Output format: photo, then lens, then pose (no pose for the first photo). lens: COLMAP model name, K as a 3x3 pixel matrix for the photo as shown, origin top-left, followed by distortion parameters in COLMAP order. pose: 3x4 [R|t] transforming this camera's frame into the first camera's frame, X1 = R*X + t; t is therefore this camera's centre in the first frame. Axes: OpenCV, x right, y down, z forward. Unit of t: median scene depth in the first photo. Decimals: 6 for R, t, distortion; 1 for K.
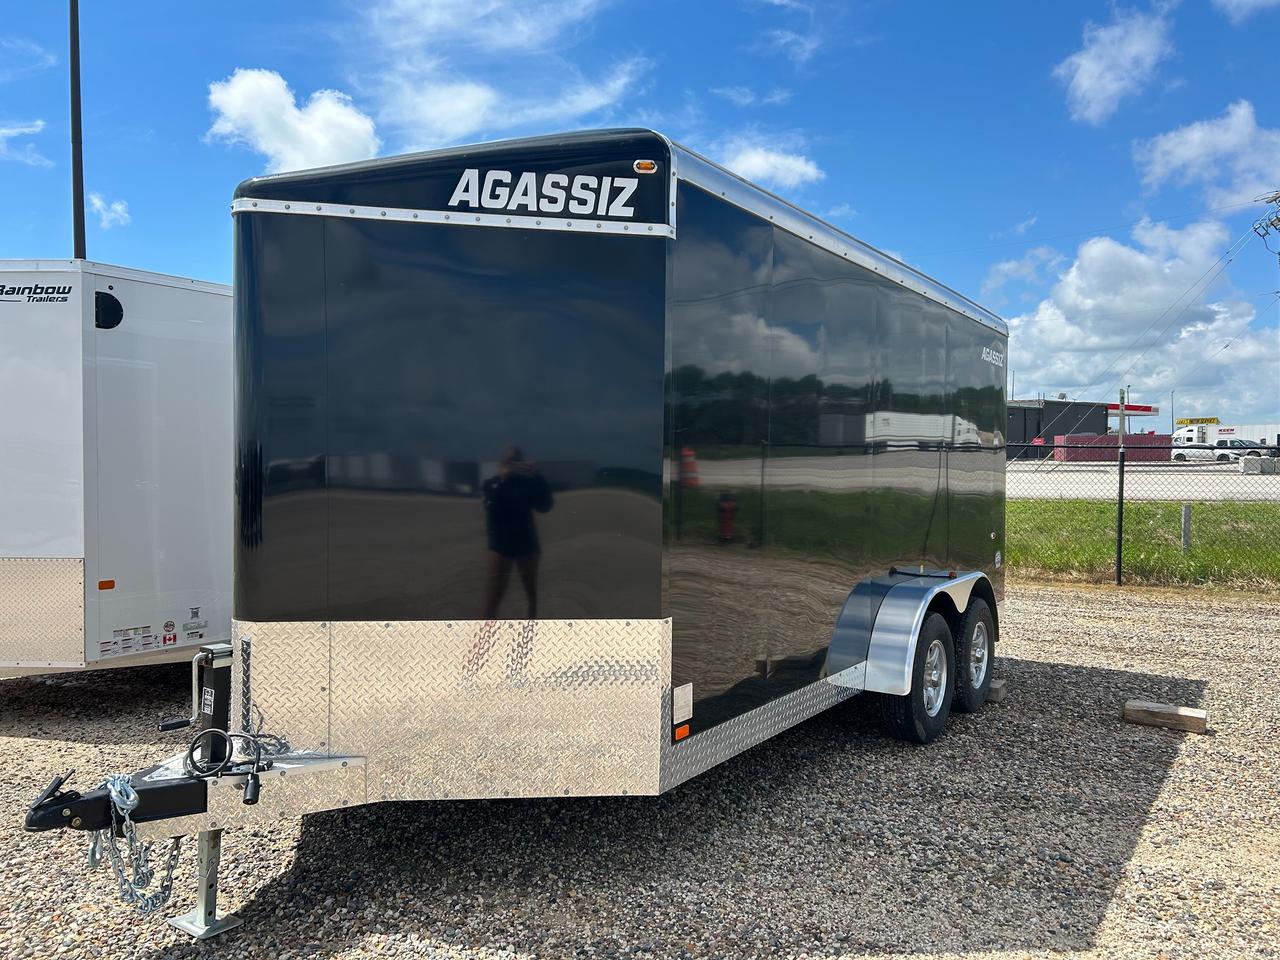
lens RADIAL K [[986.8, 0, 648.8], [0, 986.8, 475.1], [0, 0, 1]] dist [0.021348, -0.010896]
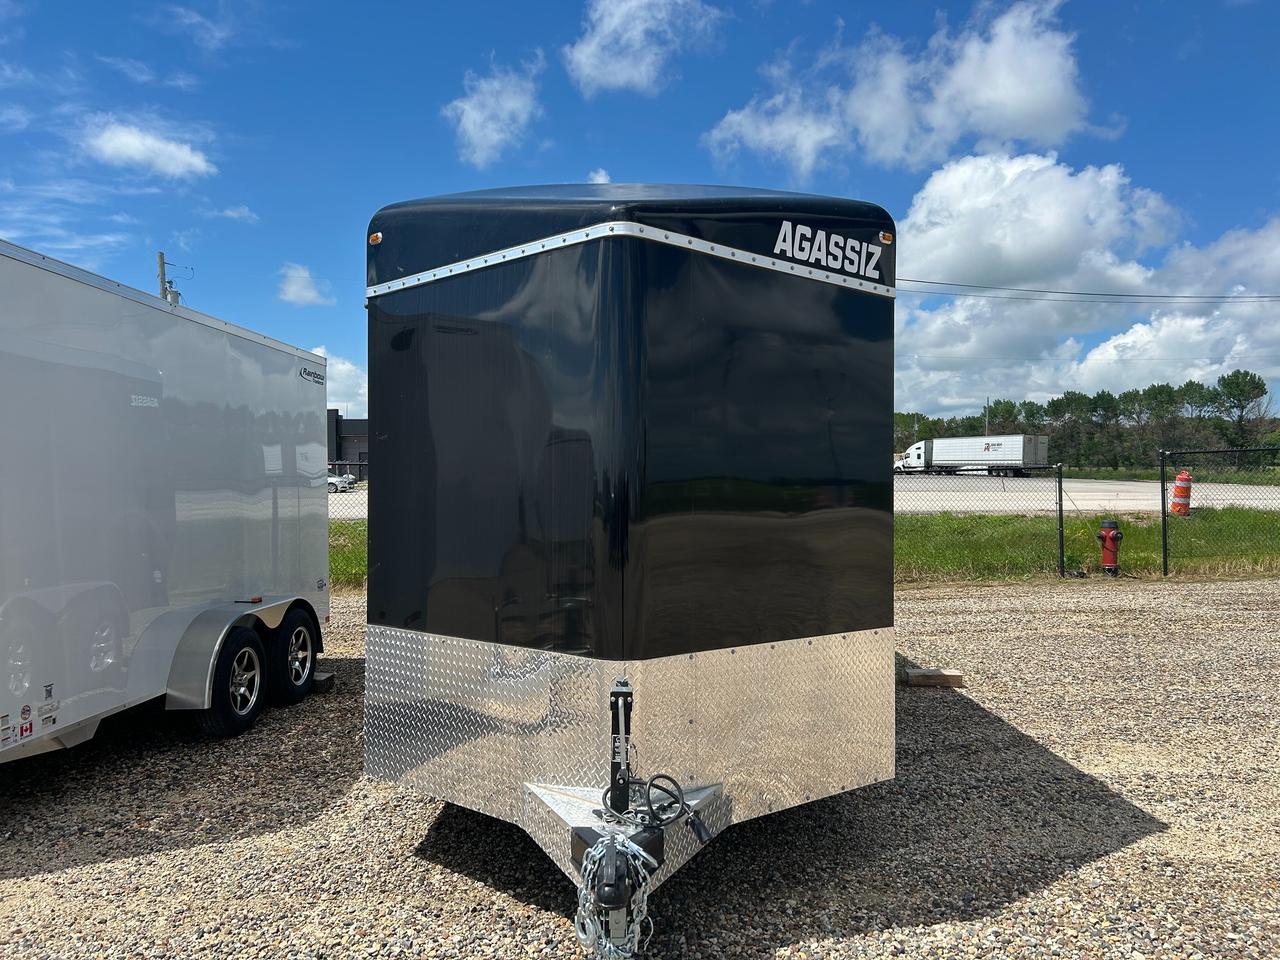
lens RADIAL K [[986.8, 0, 650.9], [0, 986.8, 488.9], [0, 0, 1]] dist [0.021348, -0.010896]
pose [[0.837498, -0.010938, 0.546331, -0.877992], [0.013799, 0.999904, -0.001134, -0.019068], [-0.546266, 0.008489, 0.837568, 0.181329]]
